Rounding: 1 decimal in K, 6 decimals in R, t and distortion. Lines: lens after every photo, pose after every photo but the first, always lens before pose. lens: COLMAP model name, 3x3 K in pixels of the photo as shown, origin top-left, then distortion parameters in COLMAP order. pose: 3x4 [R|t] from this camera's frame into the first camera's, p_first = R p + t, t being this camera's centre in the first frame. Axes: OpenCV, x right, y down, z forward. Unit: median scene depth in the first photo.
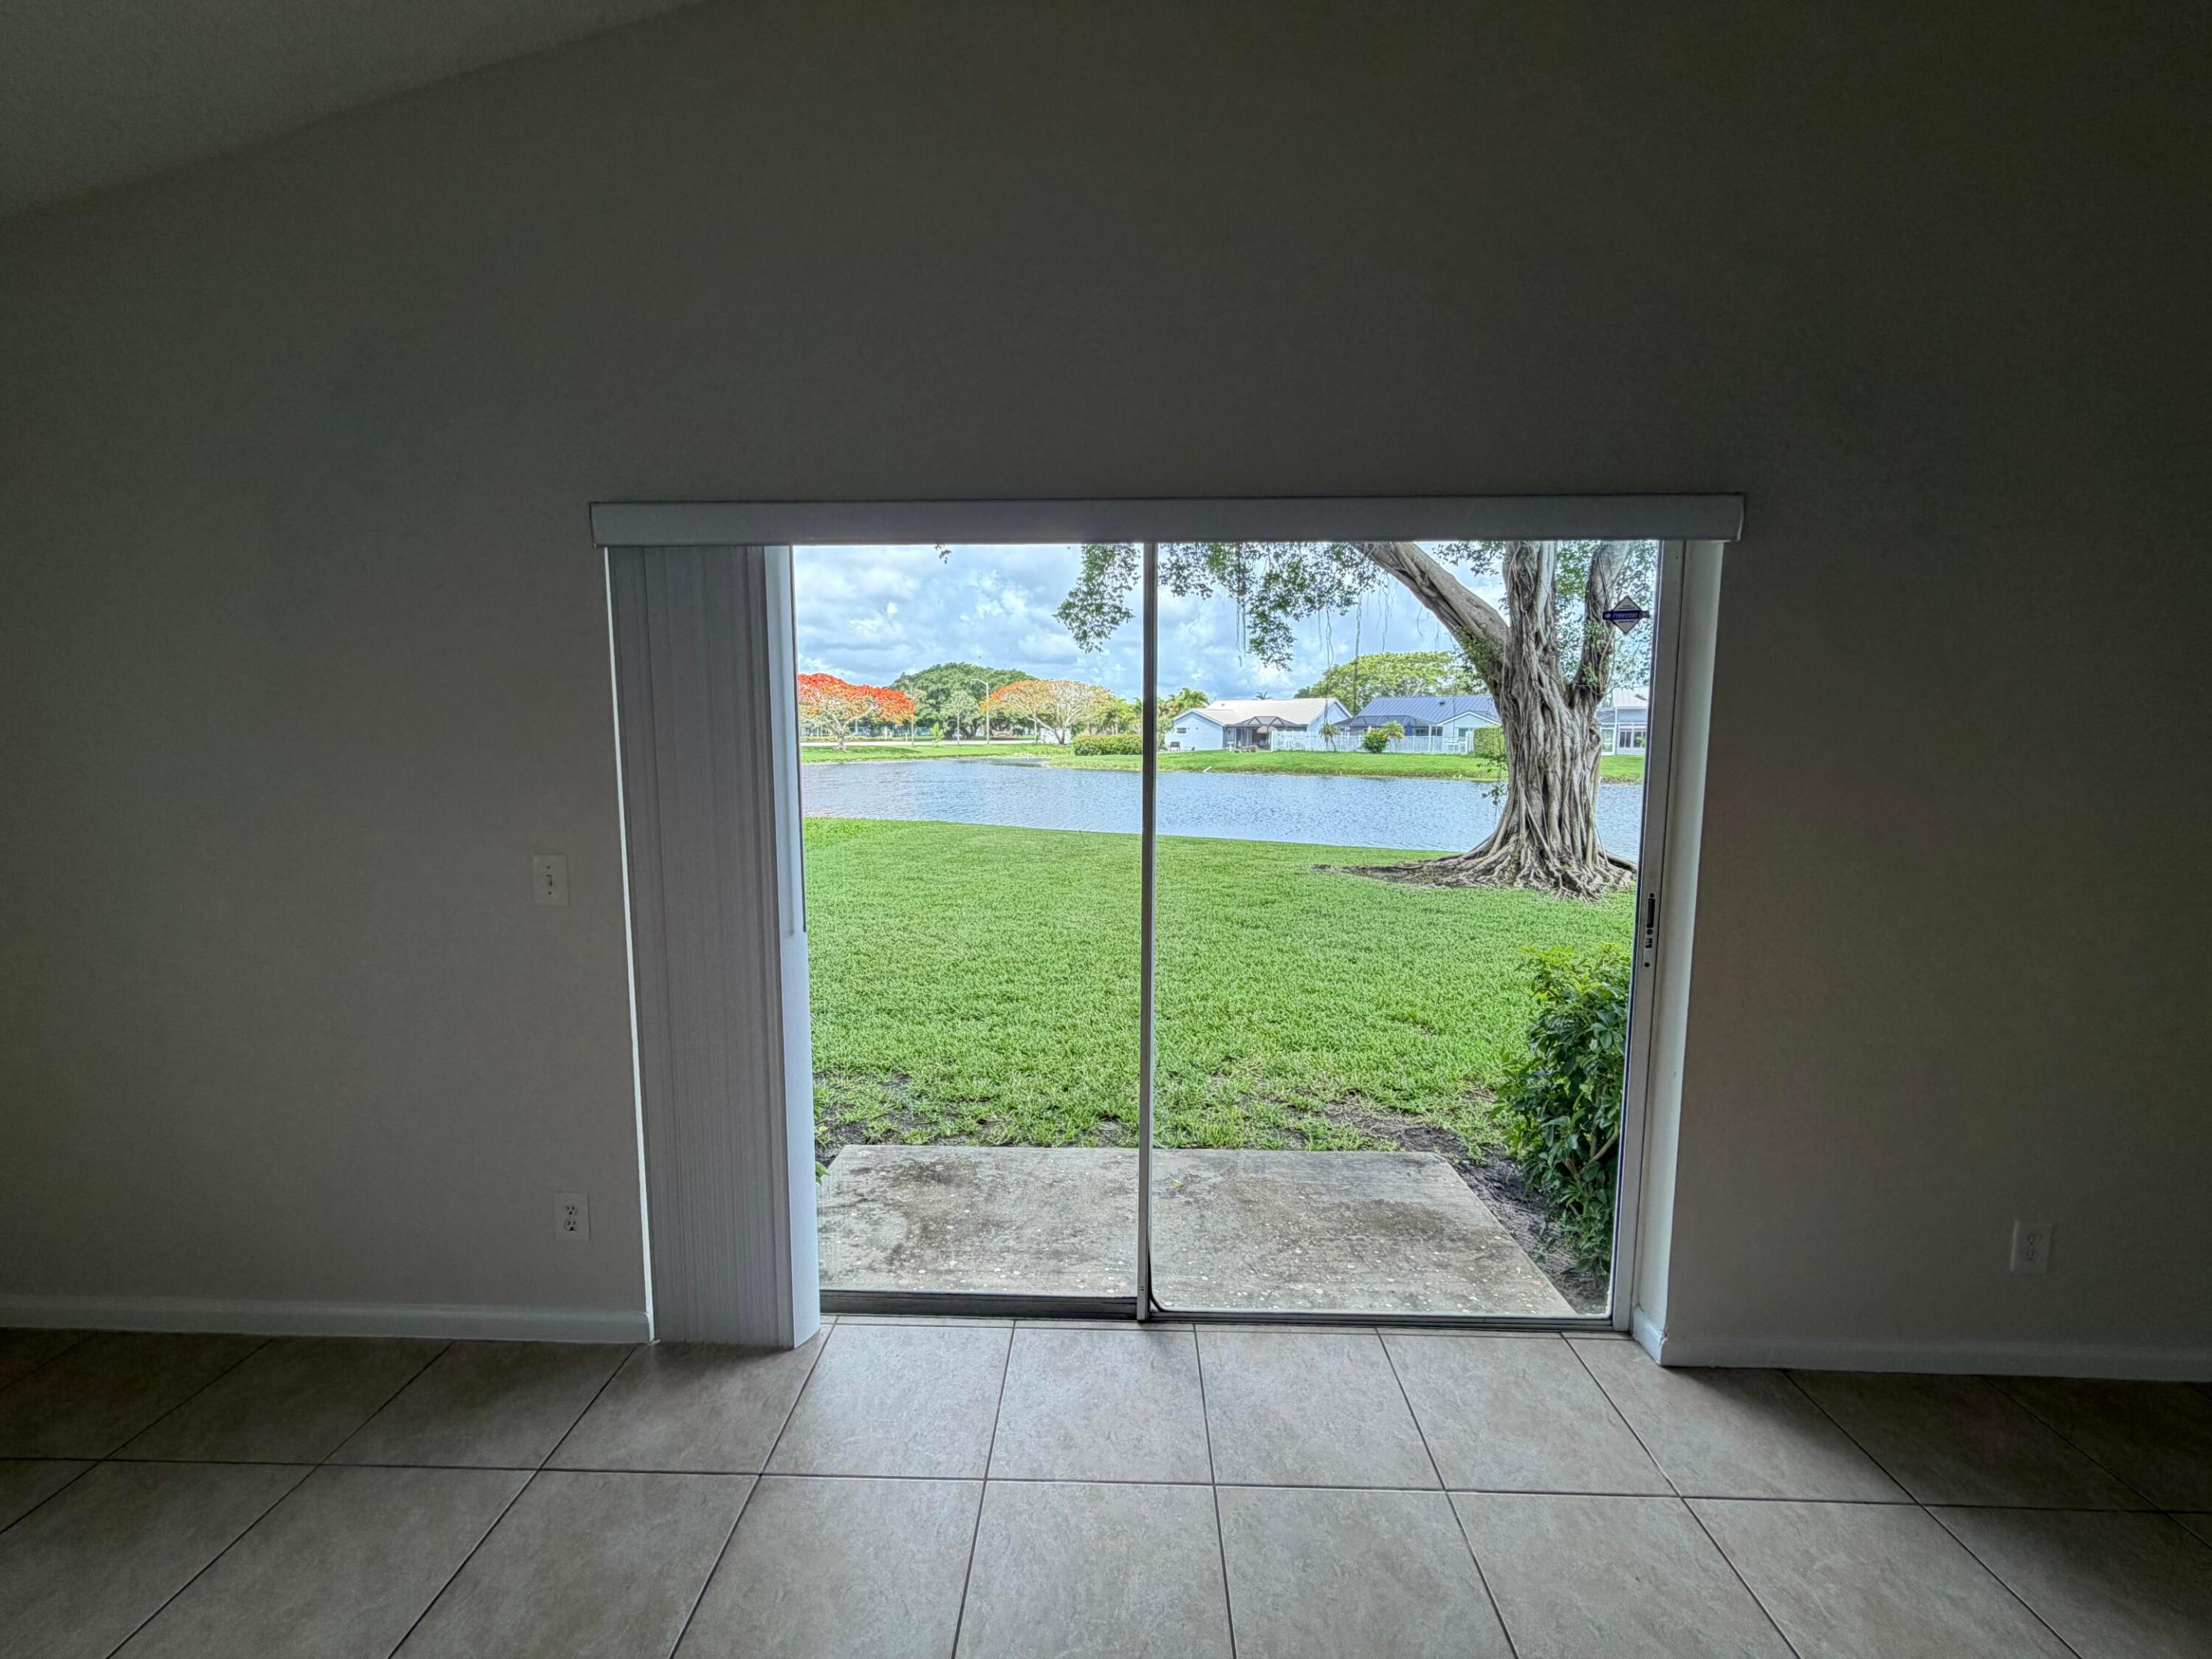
lens RADIAL K [[880.6, 0, 1099.3], [0, 880.6, 829.7], [0, 0, 1]] dist [0.001526, -0.000026]
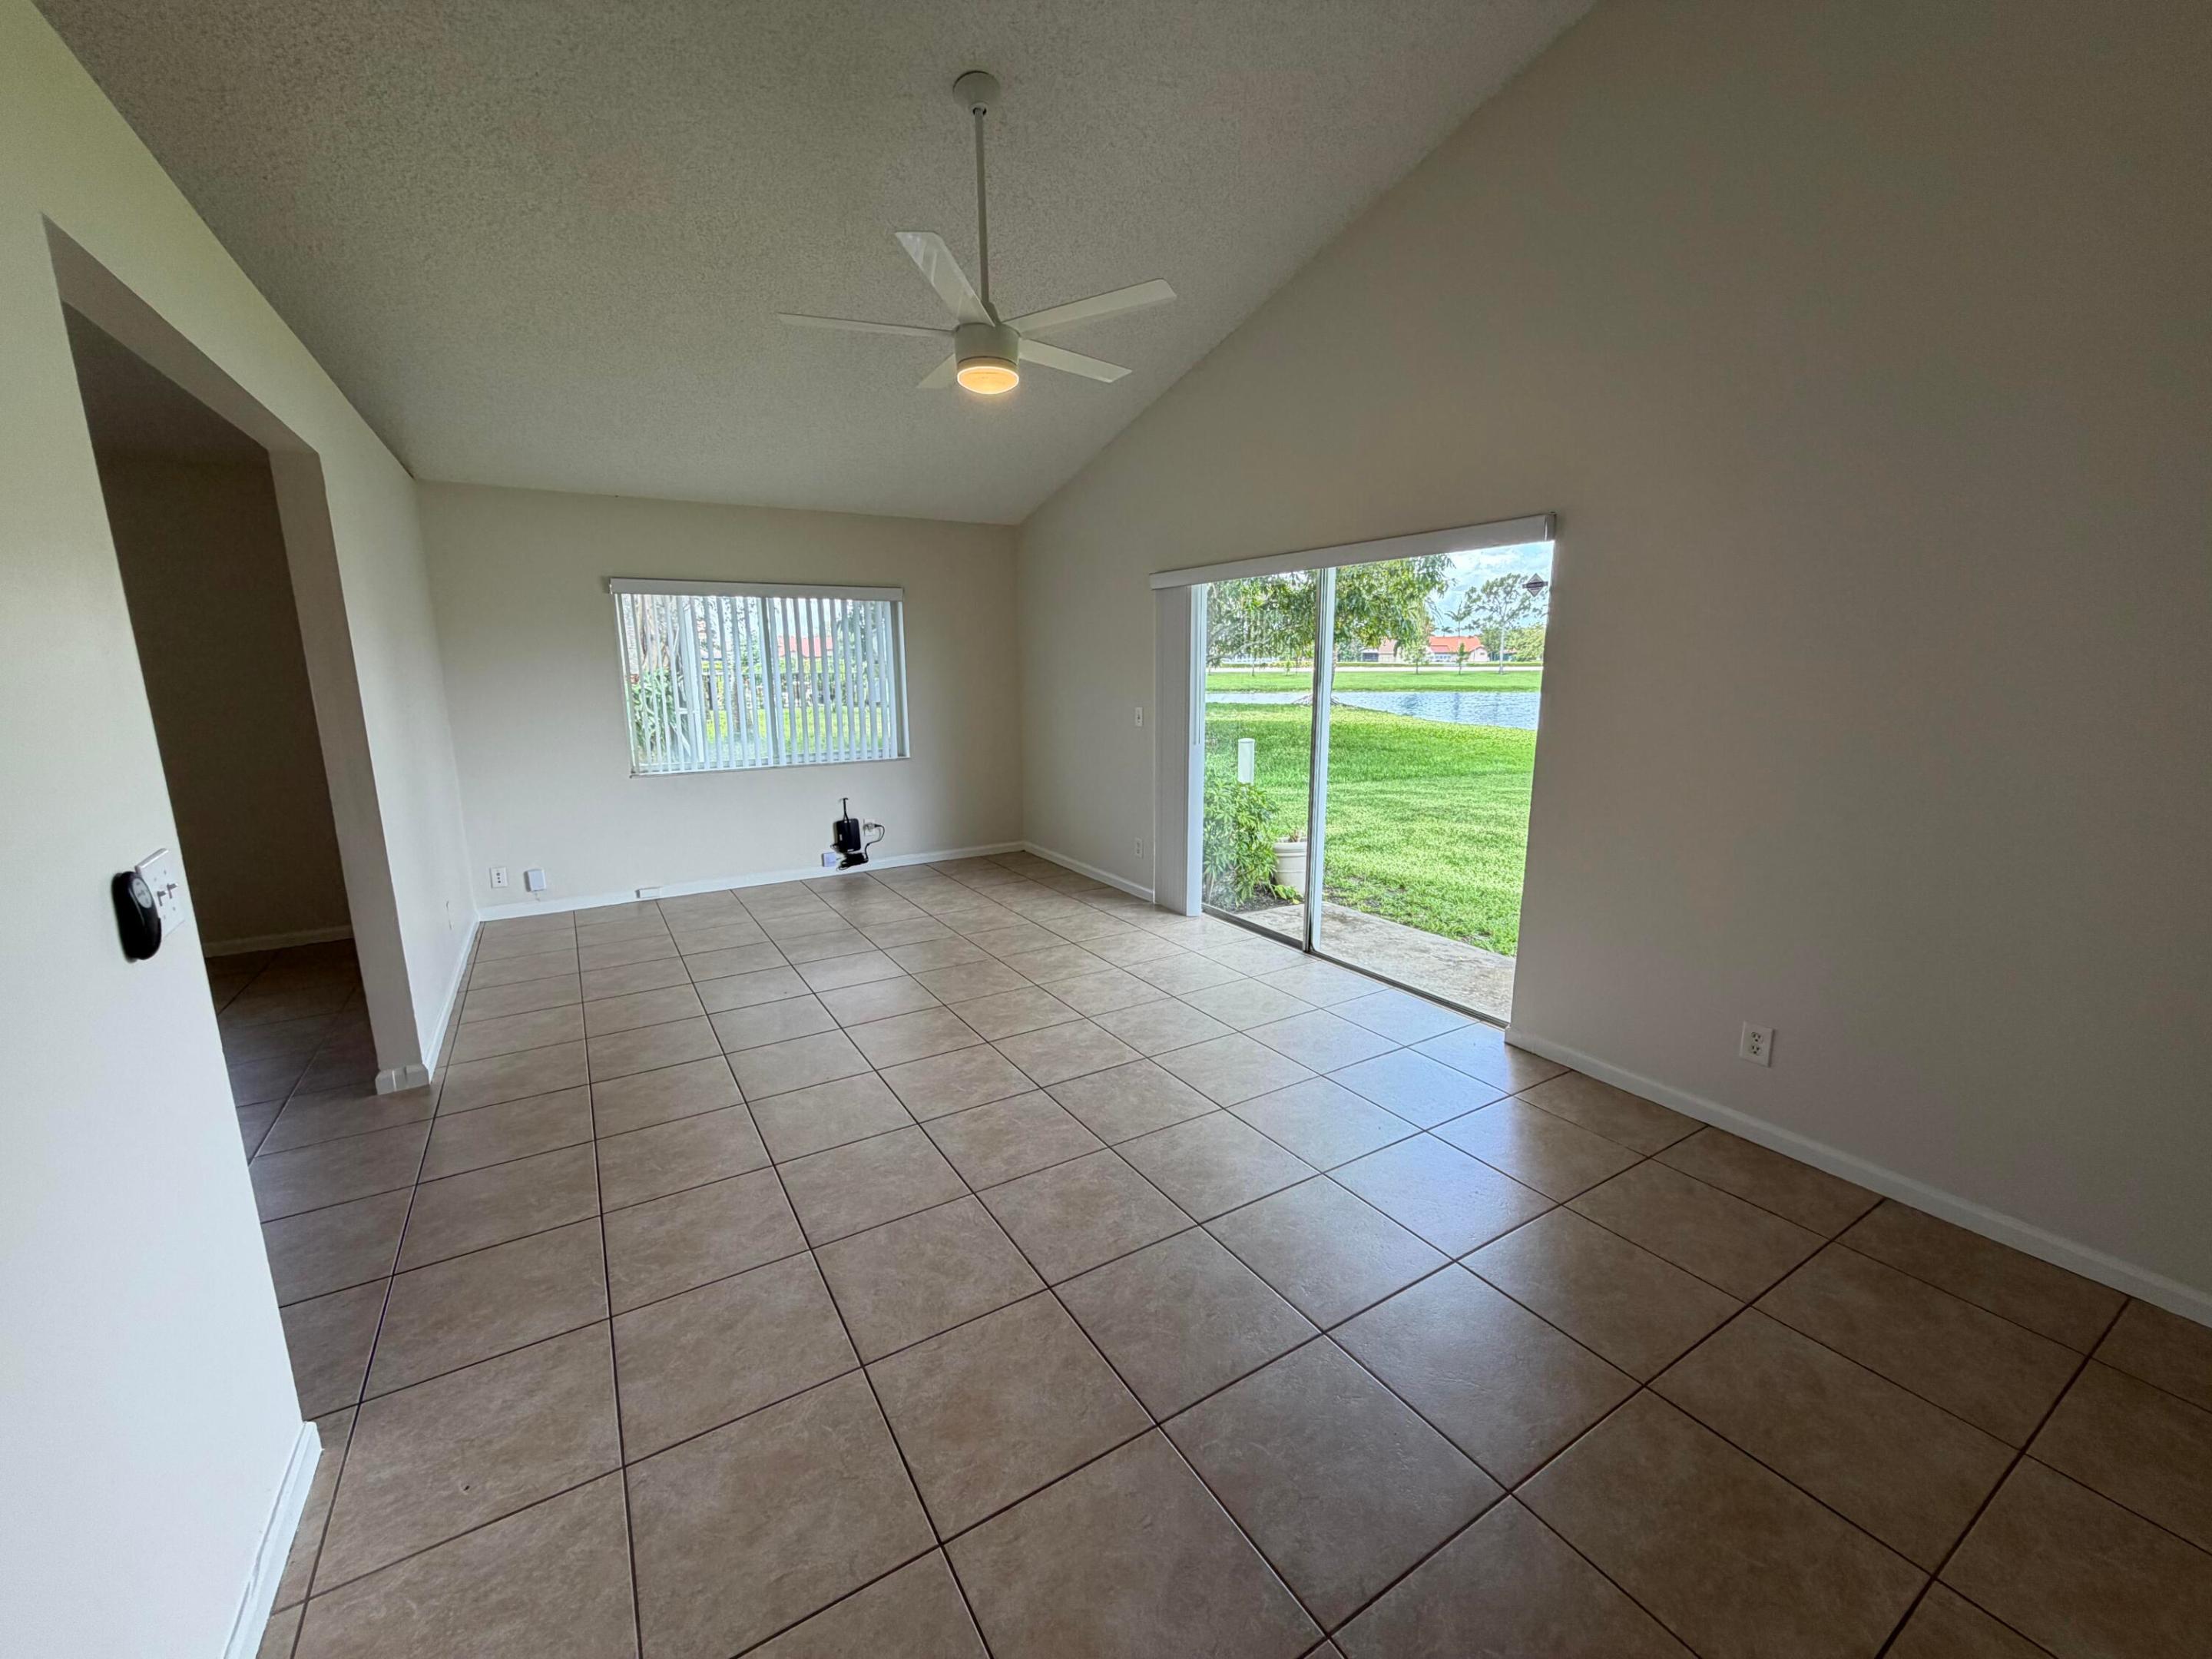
lens RADIAL K [[897.5, 0, 1095.5], [0, 897.5, 832.1], [0, 0, 1]] dist [0.009090, 0.000138]
pose [[0.535689, 0.153716, -0.830306, 0.317408], [-0.082206, 0.988114, 0.129895, 0.011932], [0.840404, -0.001327, 0.541958, -0.114204]]
